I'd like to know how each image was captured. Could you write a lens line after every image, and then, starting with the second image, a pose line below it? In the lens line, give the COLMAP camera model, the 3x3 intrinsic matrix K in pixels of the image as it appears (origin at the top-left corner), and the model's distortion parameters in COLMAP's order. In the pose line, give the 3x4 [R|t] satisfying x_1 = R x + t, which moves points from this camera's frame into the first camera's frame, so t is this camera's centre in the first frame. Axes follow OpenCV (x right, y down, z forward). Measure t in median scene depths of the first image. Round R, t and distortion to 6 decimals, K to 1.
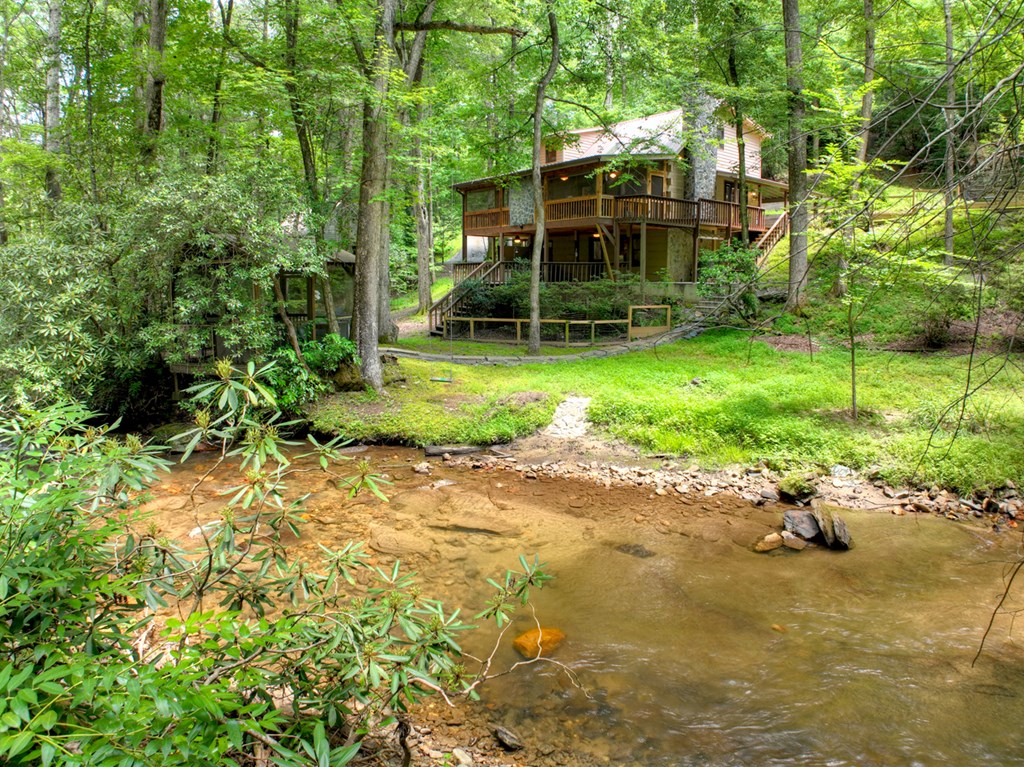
lens RADIAL K [[778.6, 0, 512.0], [0, 778.6, 383.5], [0, 0, 1]] dist [-0.172286, -0.000136]
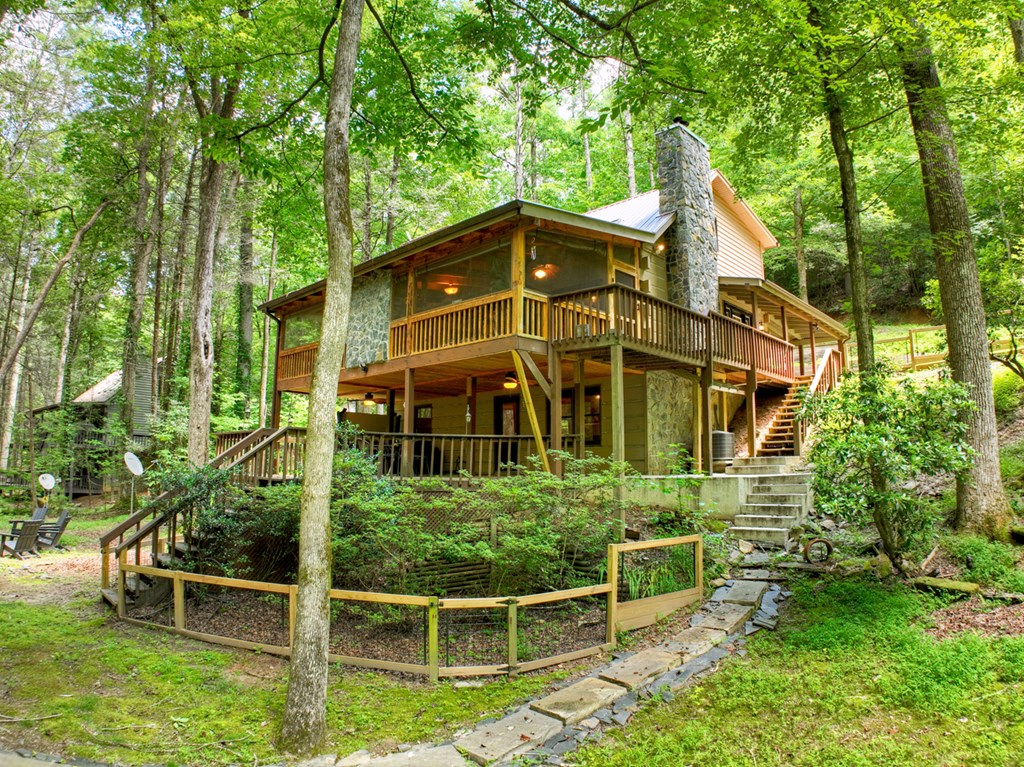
lens RADIAL K [[778.6, 0, 512.0], [0, 778.6, 383.5], [0, 0, 1]] dist [-0.172286, -0.000136]
pose [[0.992630, 0.012112, 0.120574, 0.053143], [0.017458, 0.970320, -0.241193, -0.075405], [-0.119917, 0.241521, 0.962958, 0.553066]]
